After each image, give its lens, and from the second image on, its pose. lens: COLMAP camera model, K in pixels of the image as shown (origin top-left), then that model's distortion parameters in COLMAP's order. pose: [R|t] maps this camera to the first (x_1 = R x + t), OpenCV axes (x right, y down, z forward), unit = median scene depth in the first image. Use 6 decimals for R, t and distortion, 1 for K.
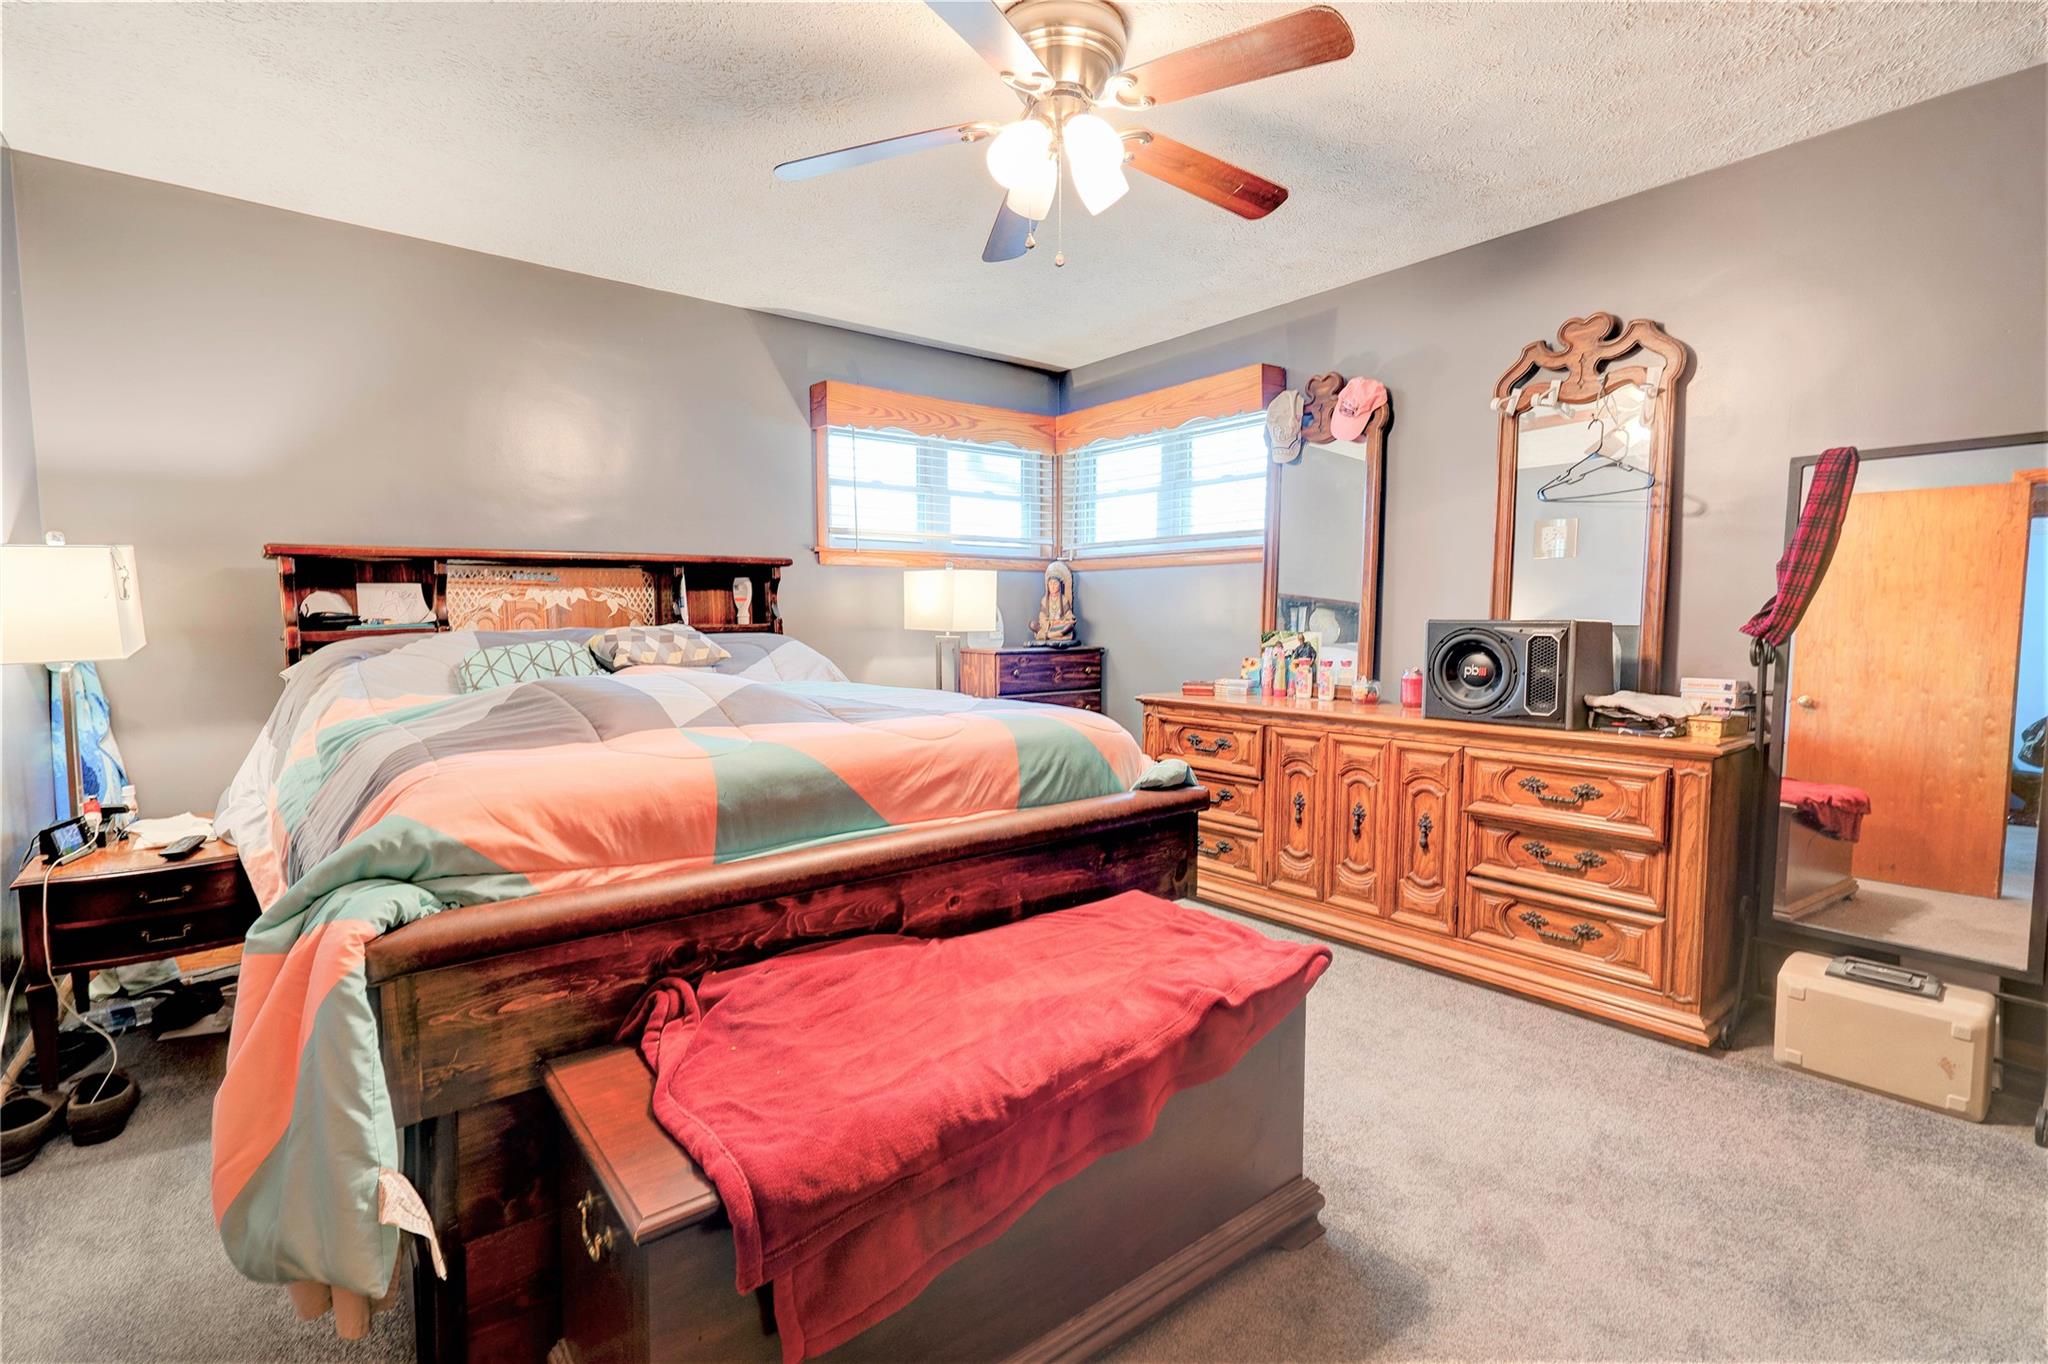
lens RADIAL K [[936.3, 0, 987.0], [0, 936.3, 676.9], [0, 0, 1]] dist [0.000954, 0.009637]
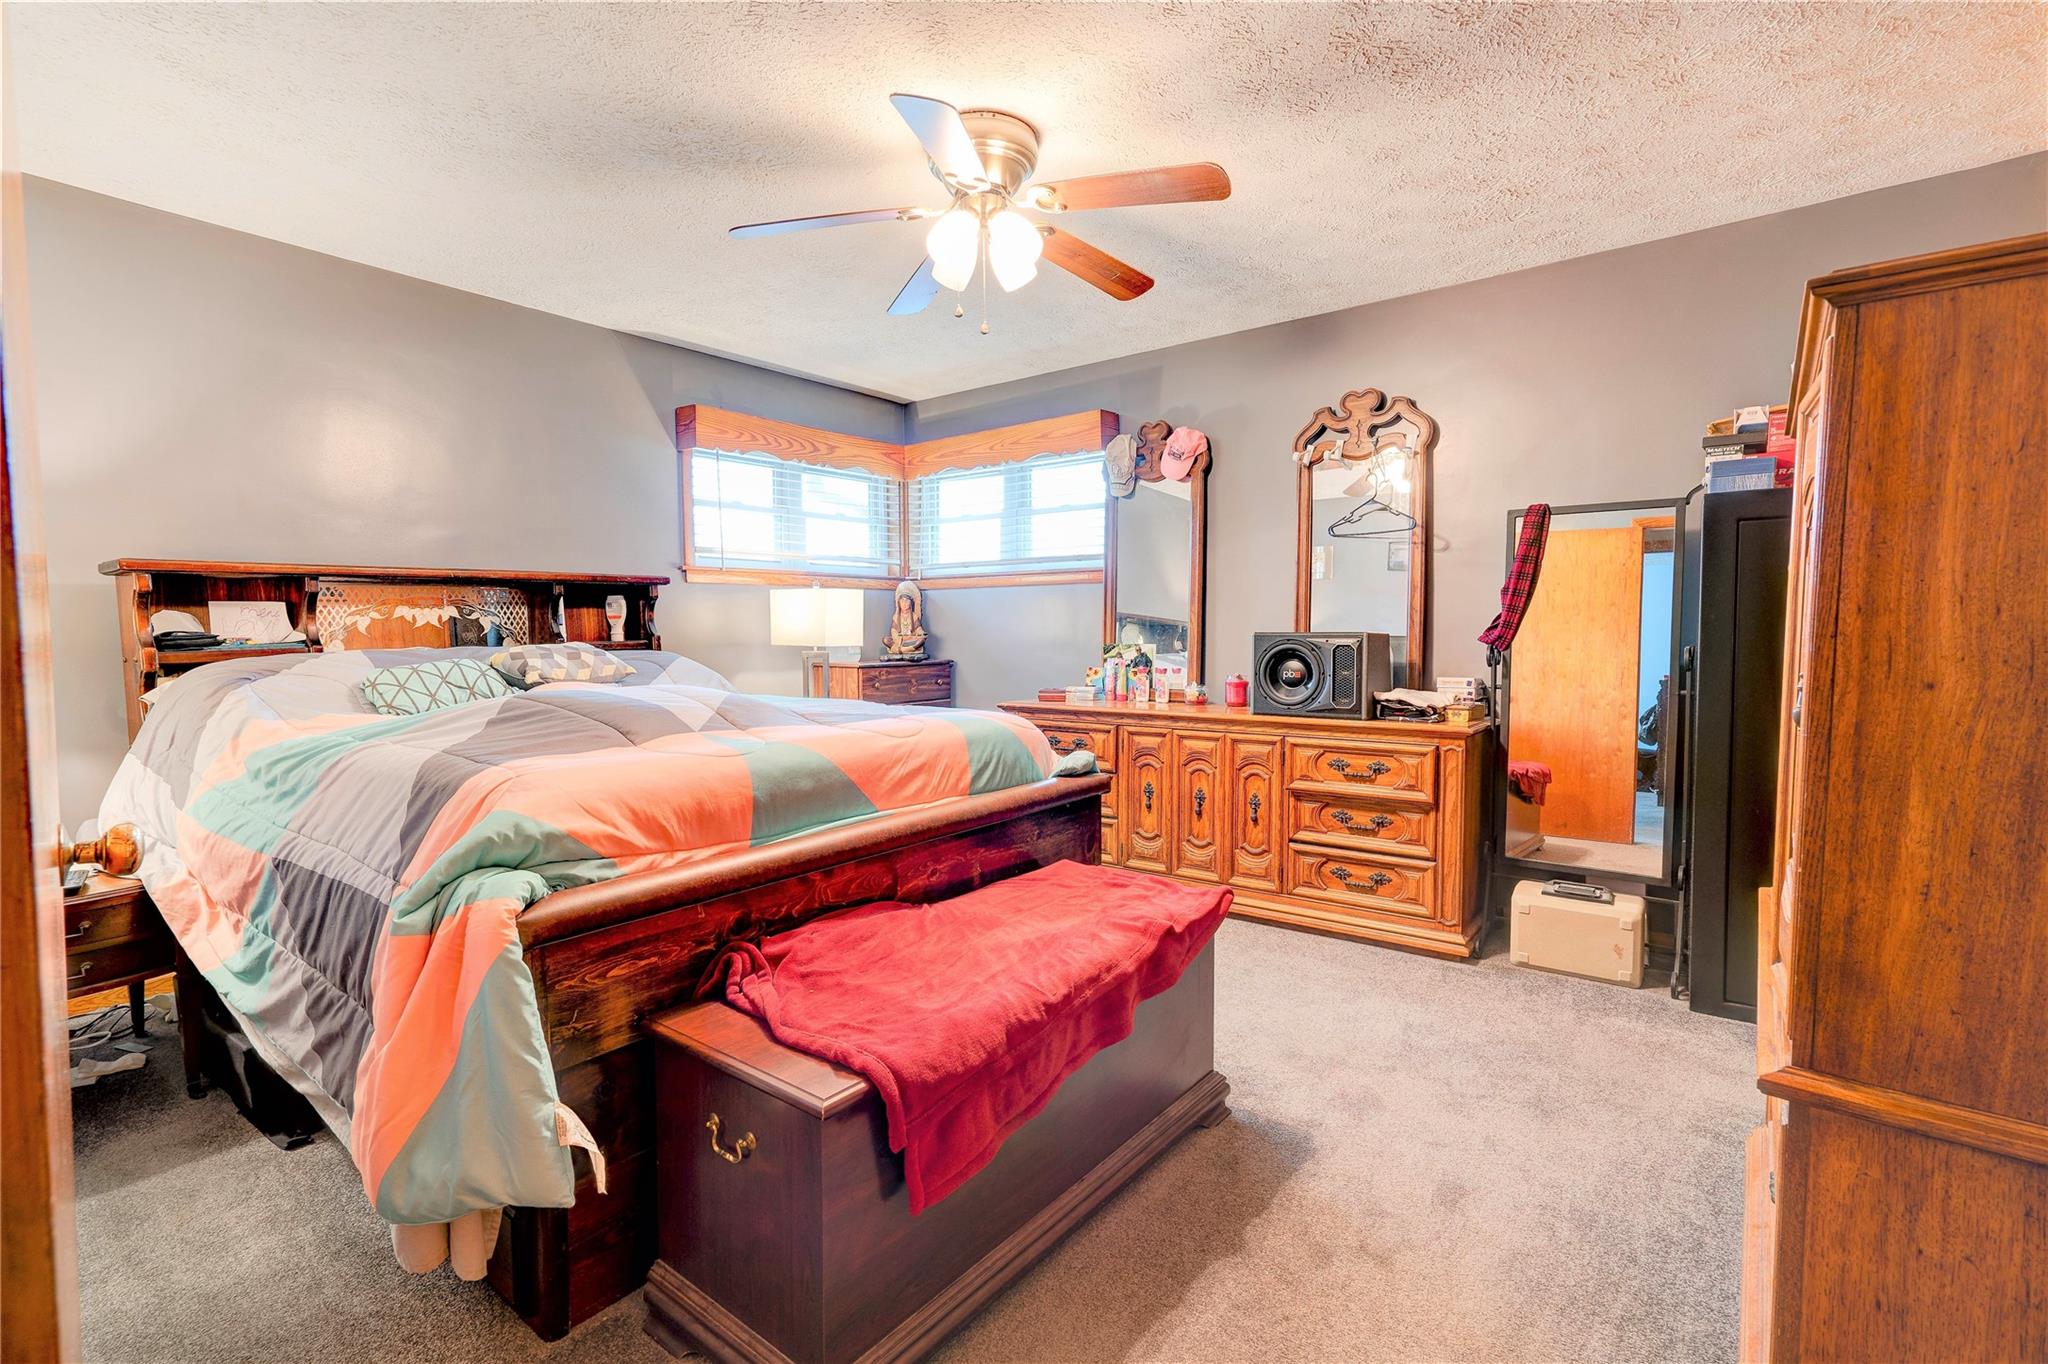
lens RADIAL K [[936.3, 0, 987.0], [0, 936.3, 676.9], [0, 0, 1]] dist [0.000954, 0.009637]
pose [[0.974213, -0.016526, 0.225024, -0.166818], [0.020229, 0.999695, -0.014158, 0.007521], [-0.224721, 0.018345, 0.974250, -0.122668]]
